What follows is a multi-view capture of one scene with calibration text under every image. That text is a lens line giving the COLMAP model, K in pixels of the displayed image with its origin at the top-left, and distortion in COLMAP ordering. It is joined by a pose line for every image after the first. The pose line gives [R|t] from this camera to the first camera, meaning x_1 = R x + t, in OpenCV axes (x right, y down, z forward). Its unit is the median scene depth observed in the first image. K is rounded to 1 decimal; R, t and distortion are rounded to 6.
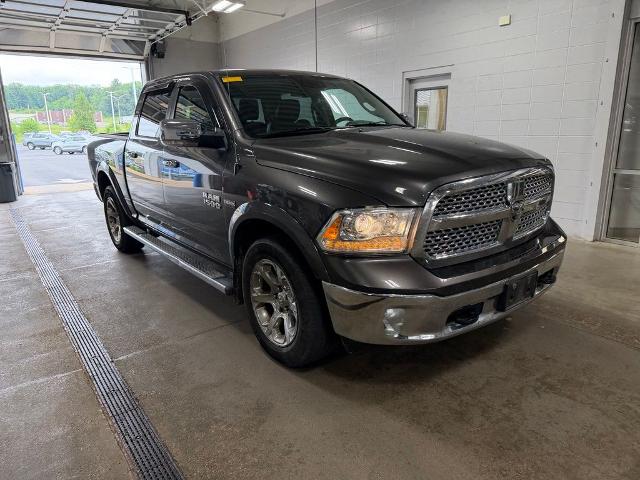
lens RADIAL K [[443.3, 0, 320.0], [0, 443.3, 240.0], [0, 0, 1]] dist [0.000960, -0.003248]
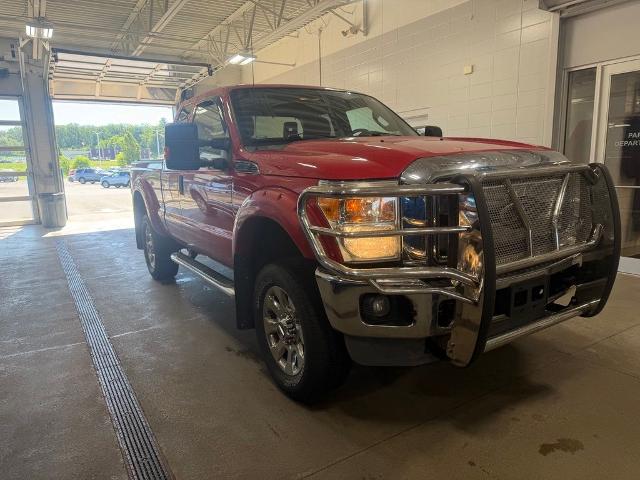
lens RADIAL K [[443.3, 0, 320.0], [0, 443.3, 240.0], [0, 0, 1]] dist [0.000960, -0.003248]
pose [[0.996623, 0.008987, -0.081625, 0.079611], [-0.015085, 0.997114, -0.074406, 0.021864], [0.080721, 0.075386, 0.993882, -0.085223]]
